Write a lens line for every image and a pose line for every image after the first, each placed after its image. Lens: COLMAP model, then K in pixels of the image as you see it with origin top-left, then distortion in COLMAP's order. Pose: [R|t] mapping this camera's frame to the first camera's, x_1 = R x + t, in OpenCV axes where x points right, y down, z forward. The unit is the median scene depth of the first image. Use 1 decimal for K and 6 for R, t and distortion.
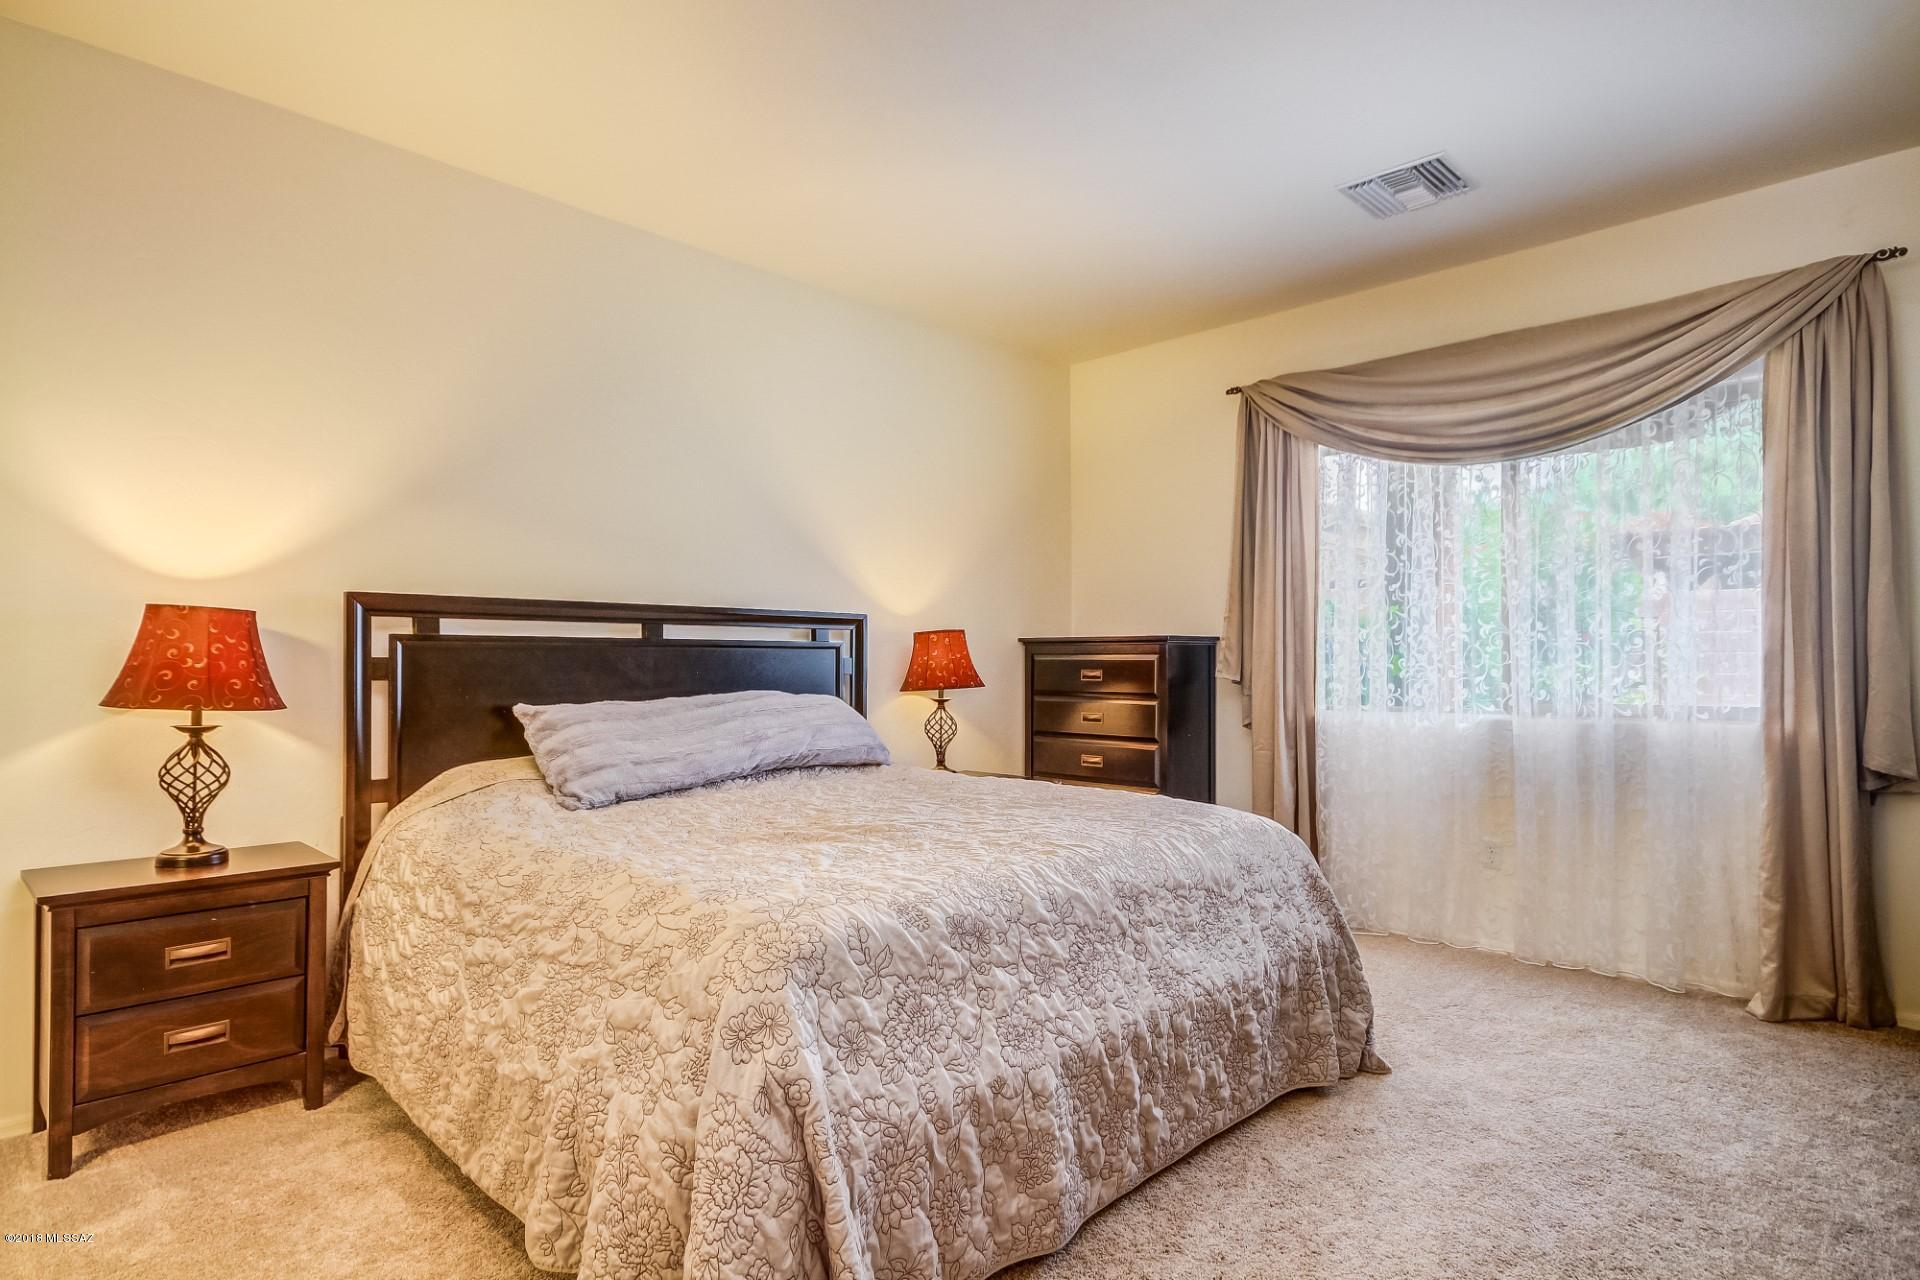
lens RADIAL K [[1023.8, 0, 873.1], [0, 1023.8, 651.4], [0, 0, 1]] dist [-0.000525, -0.000203]
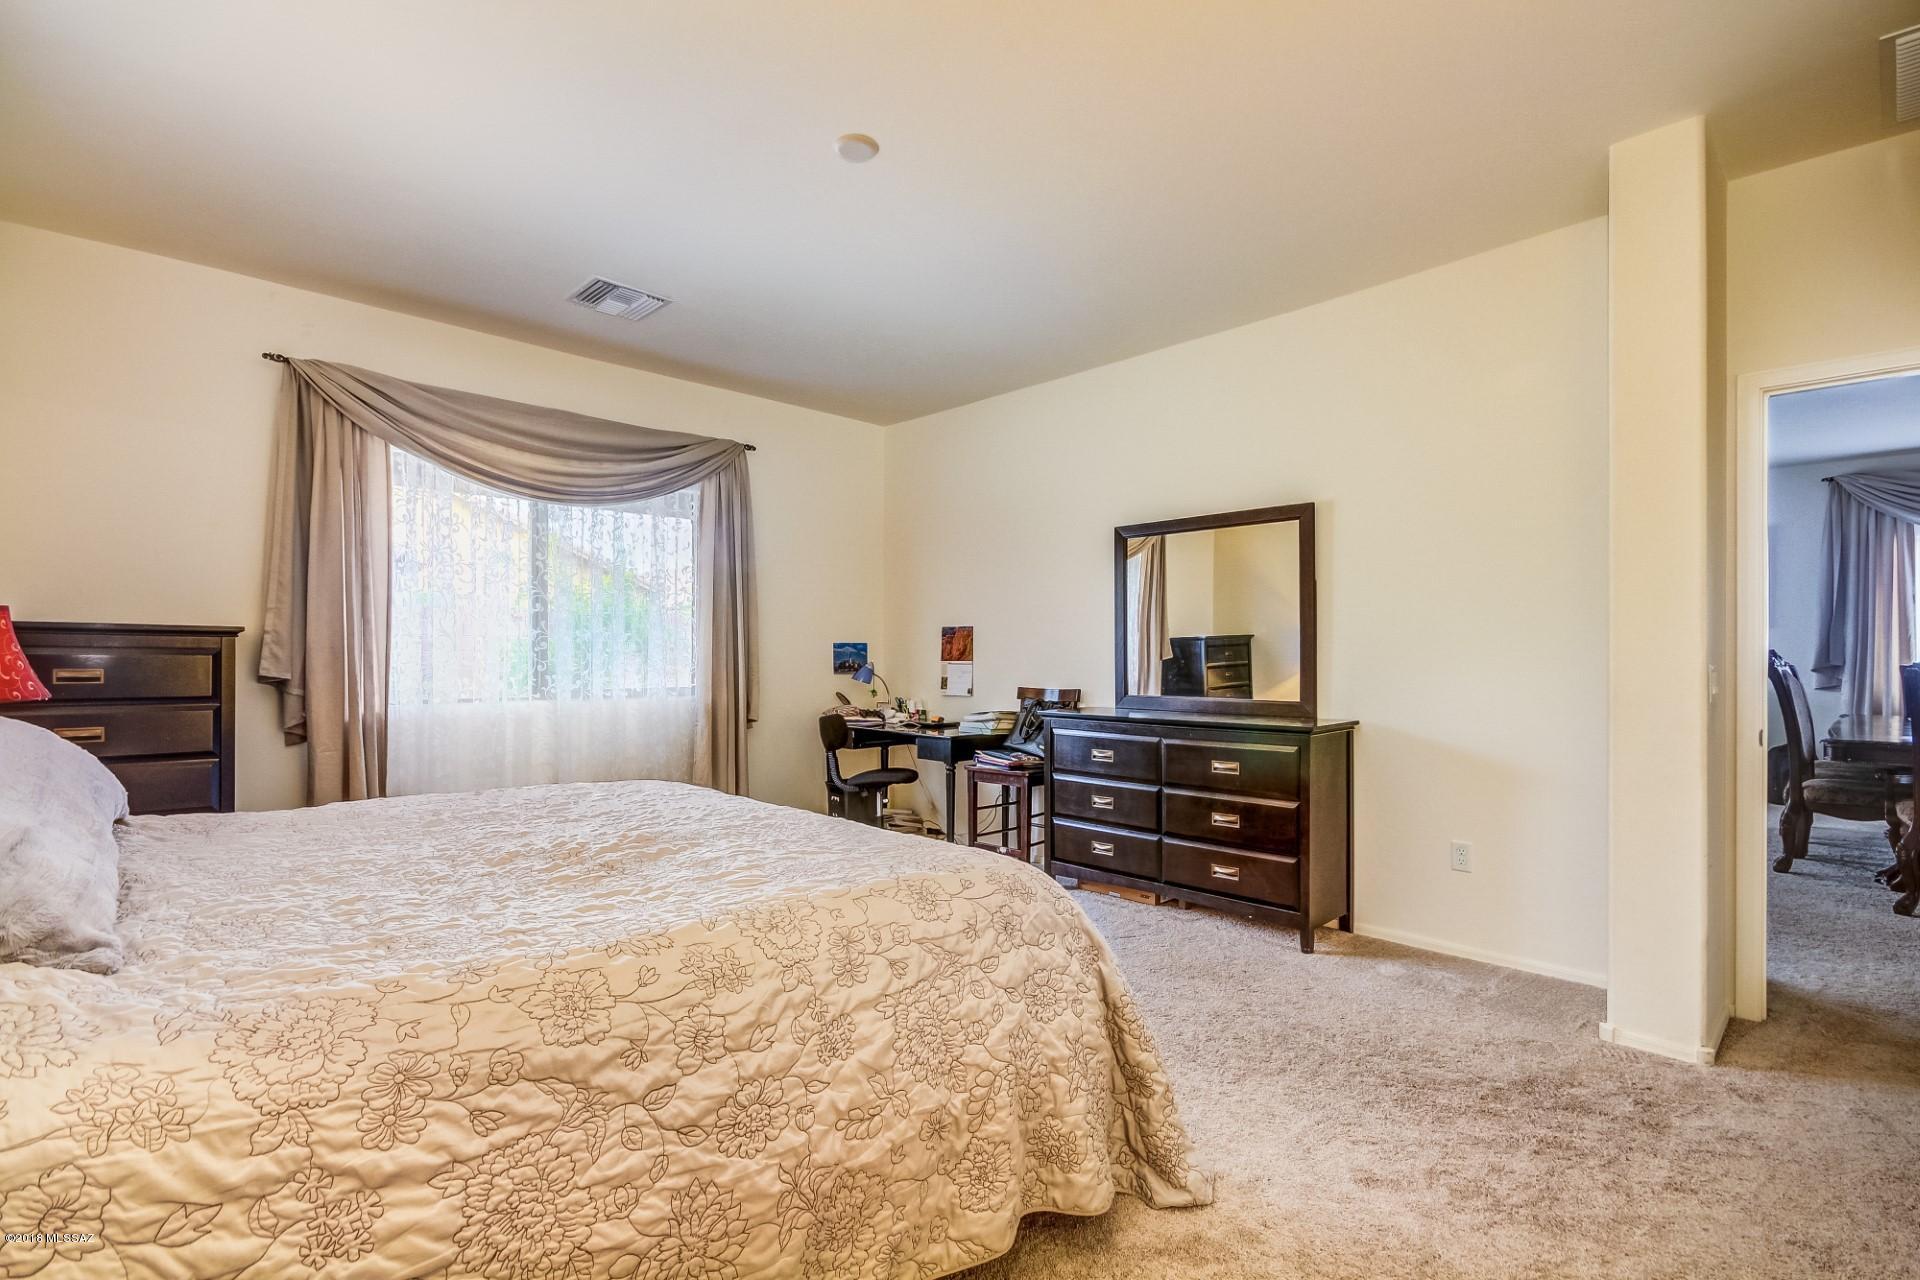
lens RADIAL K [[936.7, 0, 954.5], [0, 936.7, 663.4], [0, 0, 1]] dist [-0.001412, -0.000527]
pose [[-0.008984, -0.003219, 0.999954, -0.389335], [-0.015794, 0.999871, 0.003077, 0.002411], [-0.999835, -0.015766, -0.009034, 0.328300]]
